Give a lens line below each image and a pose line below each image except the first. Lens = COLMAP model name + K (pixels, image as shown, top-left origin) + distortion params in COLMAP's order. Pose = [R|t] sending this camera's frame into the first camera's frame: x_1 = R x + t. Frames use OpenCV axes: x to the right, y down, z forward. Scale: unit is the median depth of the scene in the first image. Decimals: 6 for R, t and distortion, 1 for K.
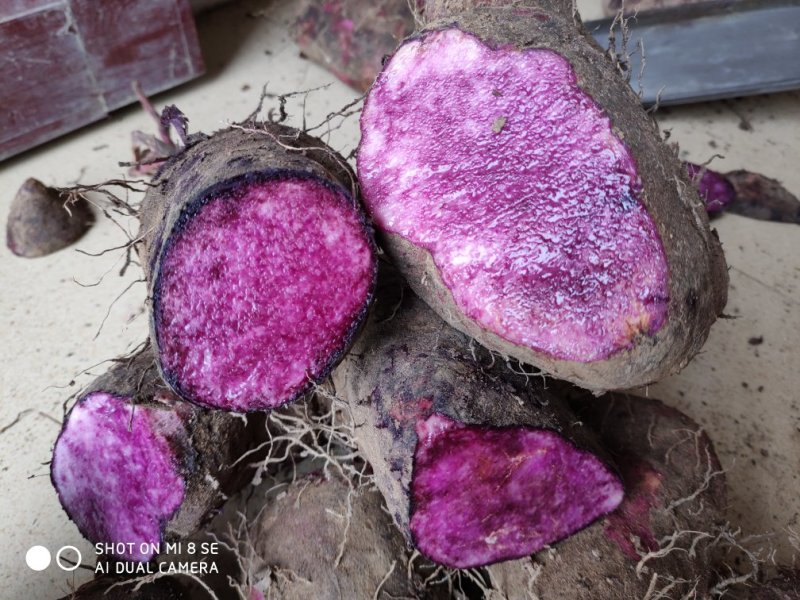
lens RADIAL K [[526.6, 0, 367.6], [0, 526.6, 319.1], [0, 0, 1]] dist [-0.022882, -0.000508]
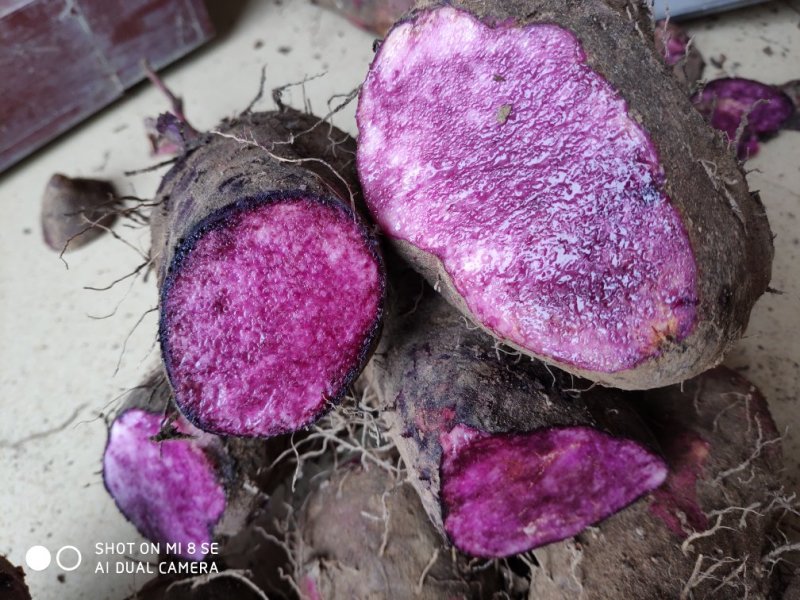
lens RADIAL K [[522.1, 0, 398.5], [0, 522.1, 267.9], [0, 0, 1]] dist [-0.031367, 0.004947]
pose [[0.993599, -0.085300, -0.074063, 0.109576], [0.092365, 0.990902, 0.097889, -0.203527], [0.065039, -0.104104, 0.992438, 0.063233]]
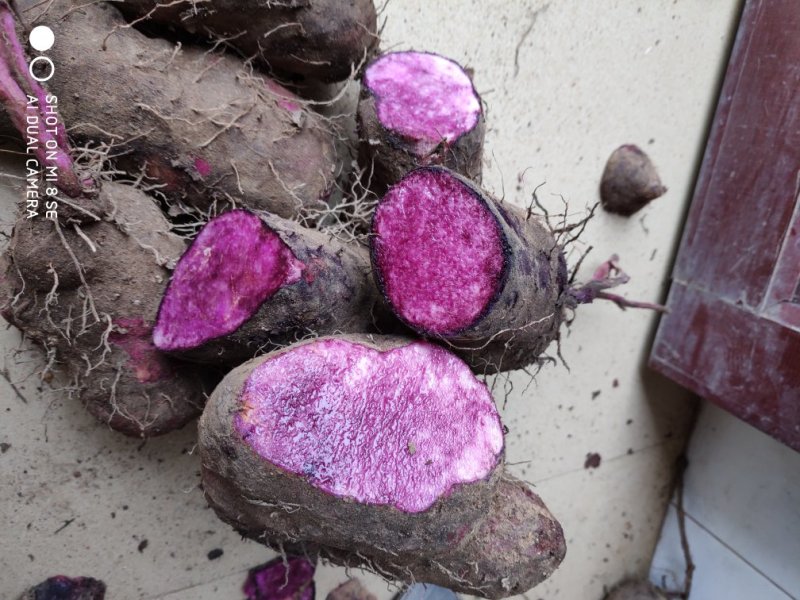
lens RADIAL K [[633.8, 0, 428.8], [0, 633.8, 295.3], [0, 0, 1]] dist [0.091155, -0.226009]
pose [[-0.686390, 0.719928, -0.102824, 0.094171], [-0.727176, -0.681219, 0.084596, -0.257714], [-0.009143, 0.132837, 0.991096, -0.747467]]
